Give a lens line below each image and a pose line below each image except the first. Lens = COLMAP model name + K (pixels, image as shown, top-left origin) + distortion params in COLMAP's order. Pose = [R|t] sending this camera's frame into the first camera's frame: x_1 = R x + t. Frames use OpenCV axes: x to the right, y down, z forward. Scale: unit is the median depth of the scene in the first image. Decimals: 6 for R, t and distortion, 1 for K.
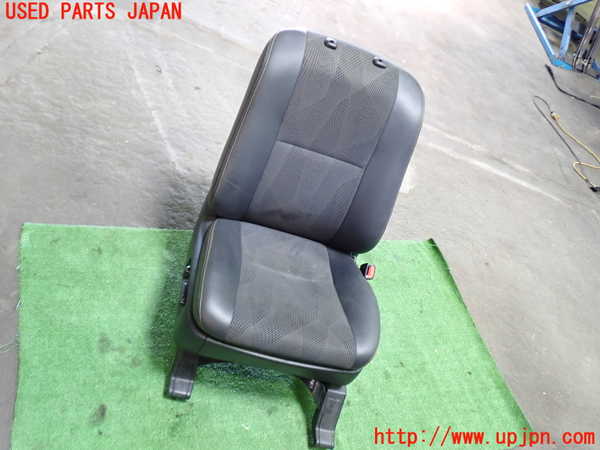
lens RADIAL K [[539.2, 0, 300.0], [0, 539.2, 225.0], [0, 0, 1]] dist [0.008314, 0.007992]
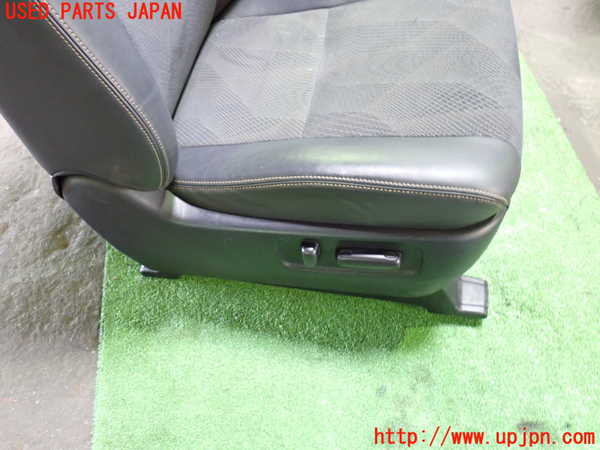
lens RADIAL K [[538.7, 0, 298.7], [0, 538.7, 223.0], [0, 0, 1]] dist [0.003359, -0.002220]
pose [[0.135130, -0.971425, 0.195122, -0.240544], [0.750289, 0.228944, 0.620203, -0.187790], [-0.647153, 0.062590, 0.759786, 0.568357]]
